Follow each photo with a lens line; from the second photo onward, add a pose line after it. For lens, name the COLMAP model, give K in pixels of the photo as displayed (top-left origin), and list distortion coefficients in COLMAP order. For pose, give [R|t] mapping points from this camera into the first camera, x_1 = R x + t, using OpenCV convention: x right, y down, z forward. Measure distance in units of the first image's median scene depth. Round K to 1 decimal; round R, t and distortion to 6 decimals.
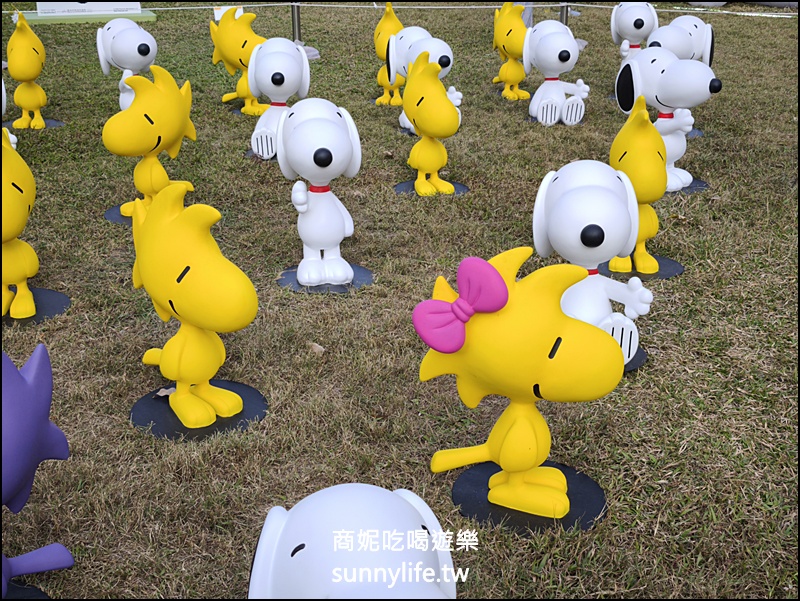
lens RADIAL K [[1116.1, 0, 400.0], [0, 1116.1, 300.5], [0, 0, 1]] dist [0.210727, -0.738857]
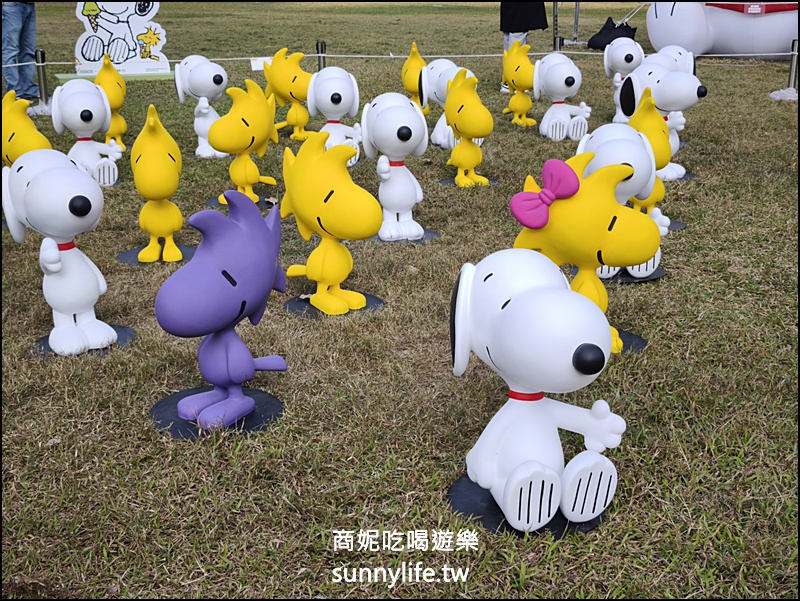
lens RADIAL K [[1116.1, 0, 400.0], [0, 1116.1, 300.5], [0, 0, 1]] dist [0.210727, -0.738857]
pose [[0.999490, -0.022636, 0.022530, -0.079179], [0.024167, 0.997242, -0.070179, 0.112610], [-0.020880, 0.070687, 0.997280, -0.193515]]
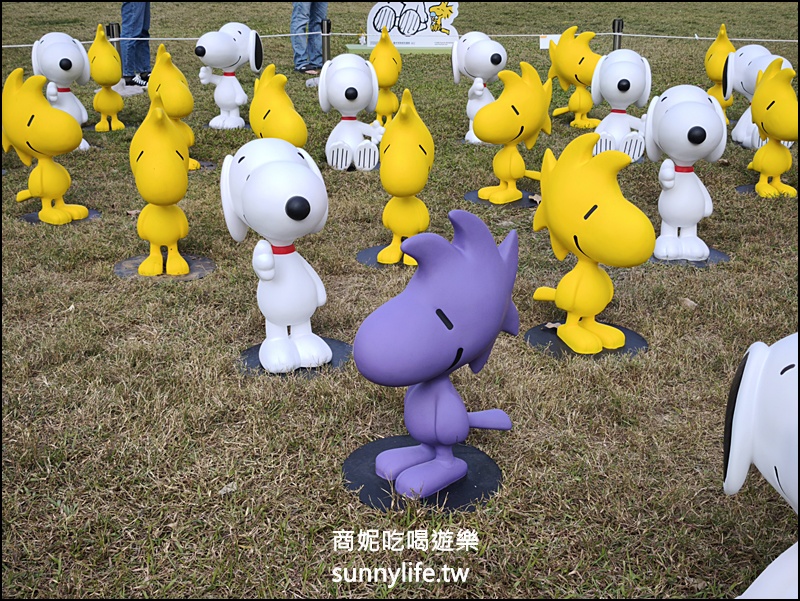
lens RADIAL K [[1116.1, 0, 400.0], [0, 1116.1, 300.5], [0, 0, 1]] dist [0.210727, -0.738857]
pose [[0.972555, 0.073995, -0.220594, -0.069935], [-0.084885, 0.995576, -0.040291, 0.071330], [0.216637, 0.057910, 0.974533, -0.074579]]
